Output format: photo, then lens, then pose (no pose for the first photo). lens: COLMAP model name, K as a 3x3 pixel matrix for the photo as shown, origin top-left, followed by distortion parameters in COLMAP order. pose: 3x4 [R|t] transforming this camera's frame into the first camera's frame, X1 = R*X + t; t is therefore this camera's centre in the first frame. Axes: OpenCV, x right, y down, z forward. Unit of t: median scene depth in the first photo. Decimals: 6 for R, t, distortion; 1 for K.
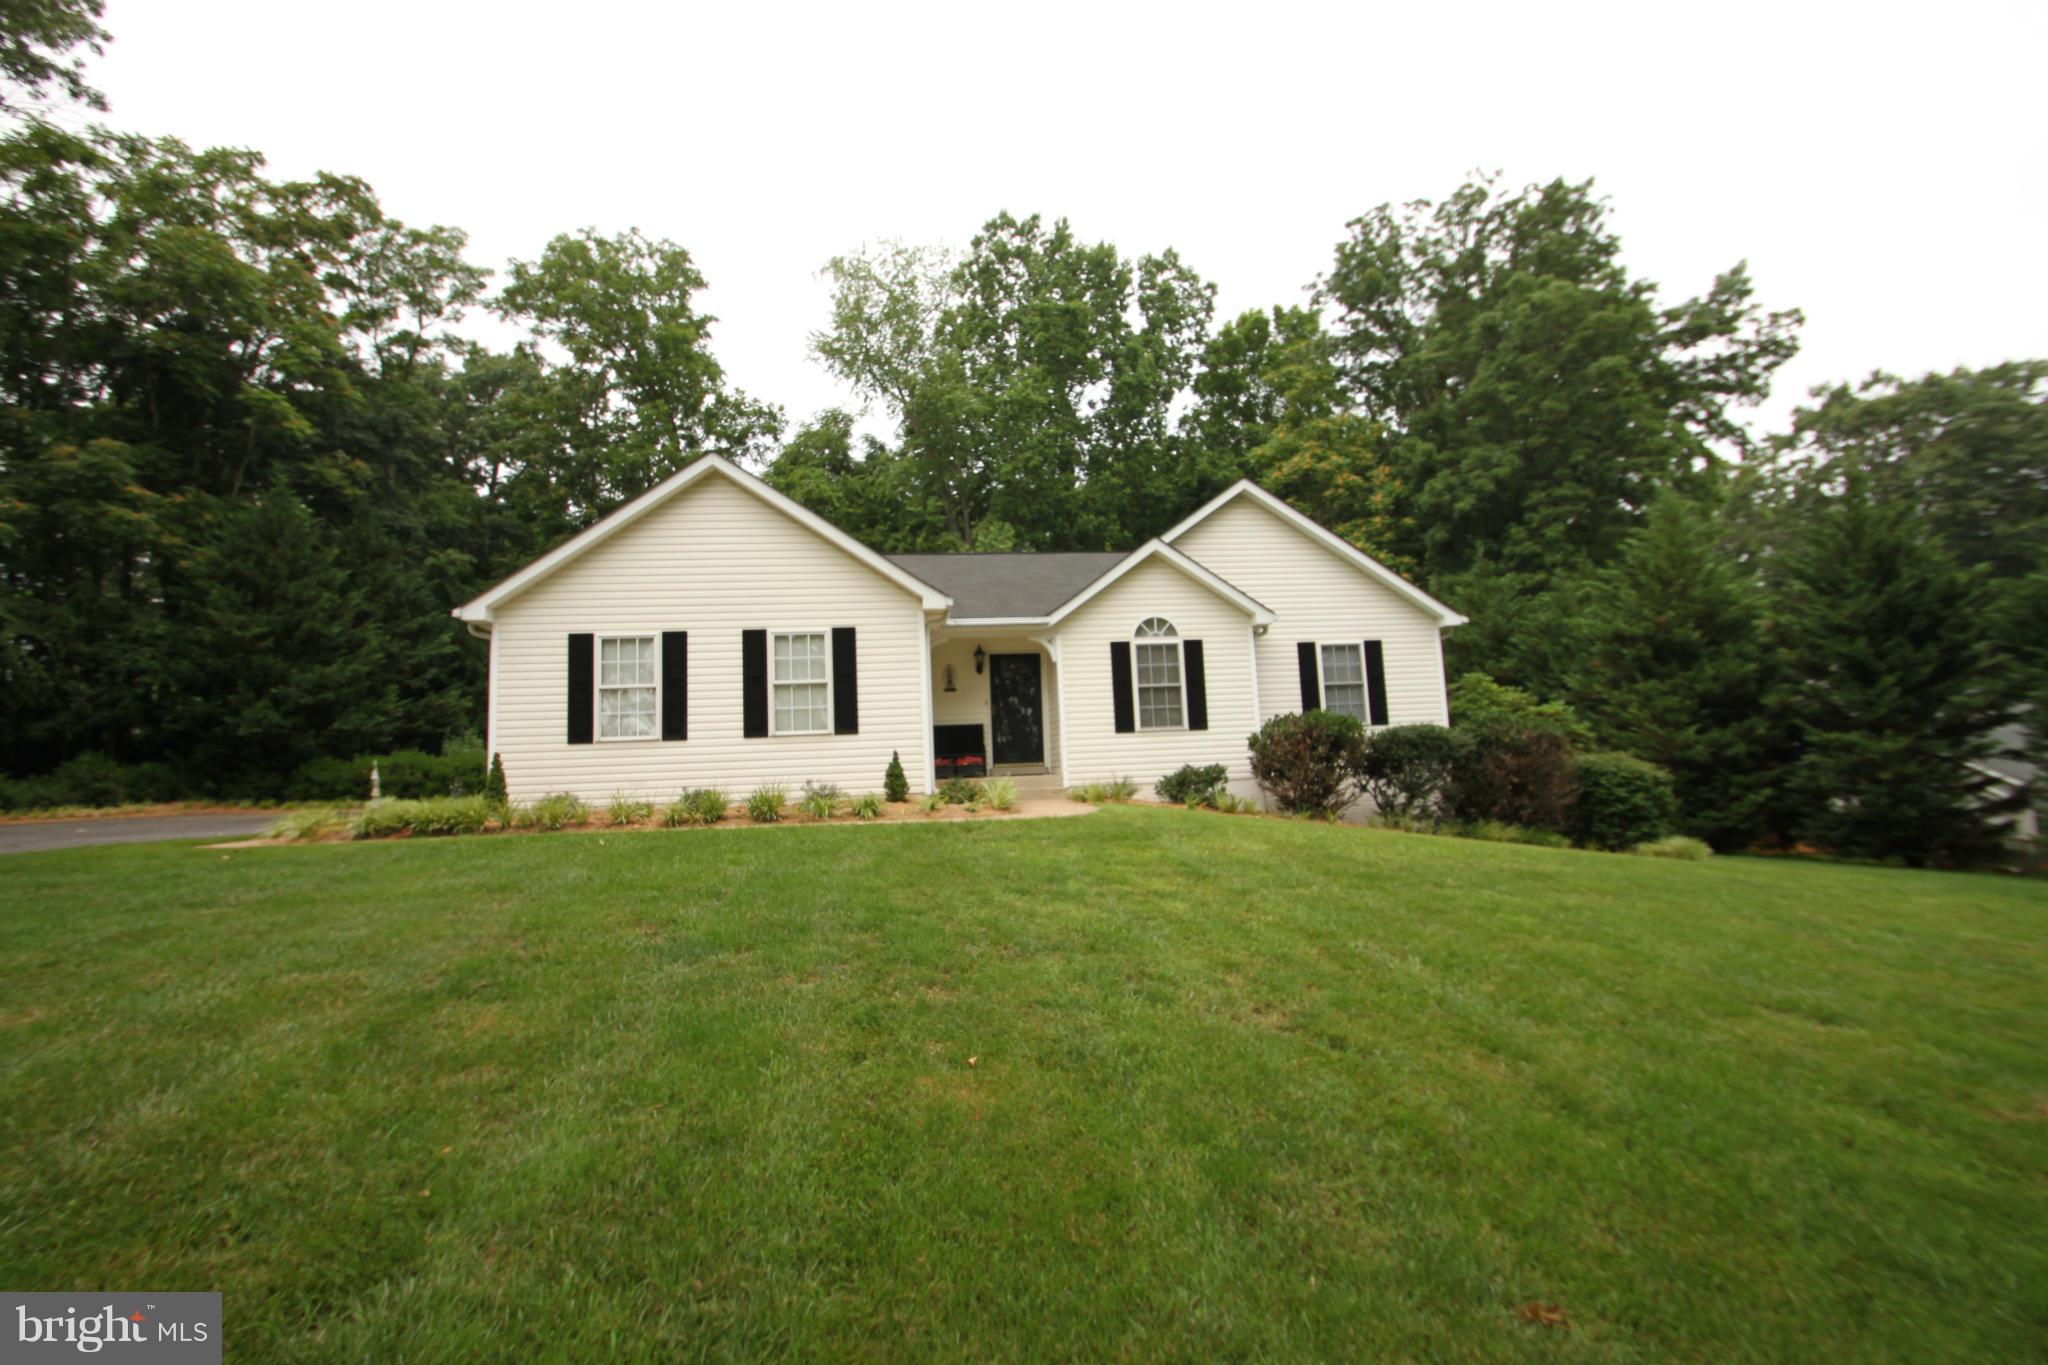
lens RADIAL K [[935.5, 0, 1024.0], [0, 935.5, 682.5], [0, 0, 1]] dist [0.002134, 0.000158]
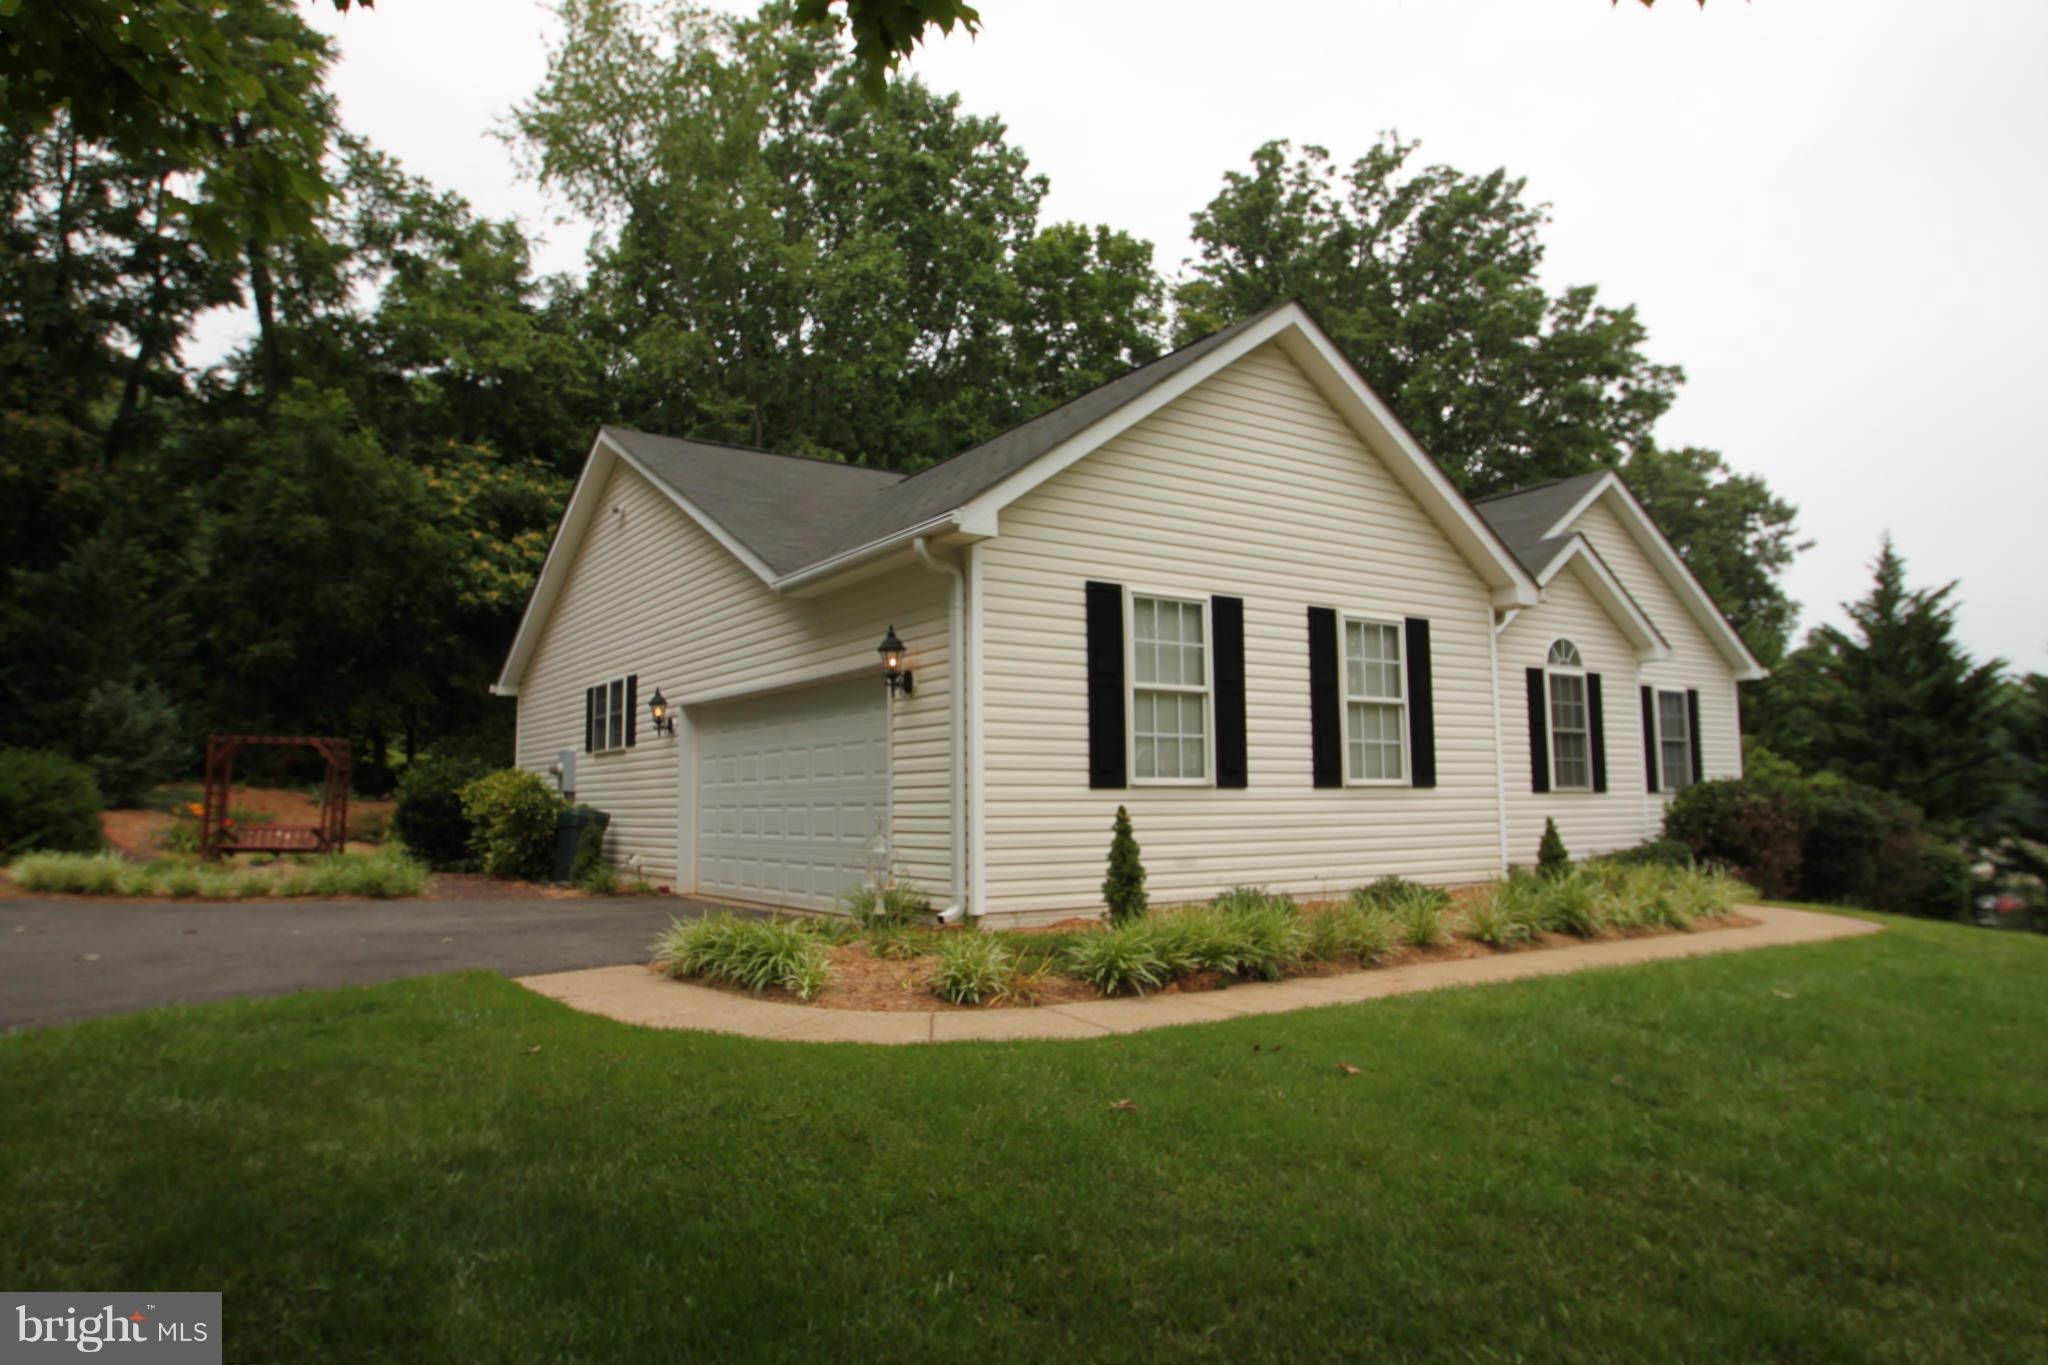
lens RADIAL K [[1216.3, 0, 1024.0], [0, 1216.3, 682.5], [0, 0, 1]] dist [-0.003216, -0.000487]
pose [[0.897053, 0.080657, 0.434501, -0.664293], [-0.080985, 0.996556, -0.017794, 0.017336], [-0.434440, -0.019226, 0.900496, 0.314642]]
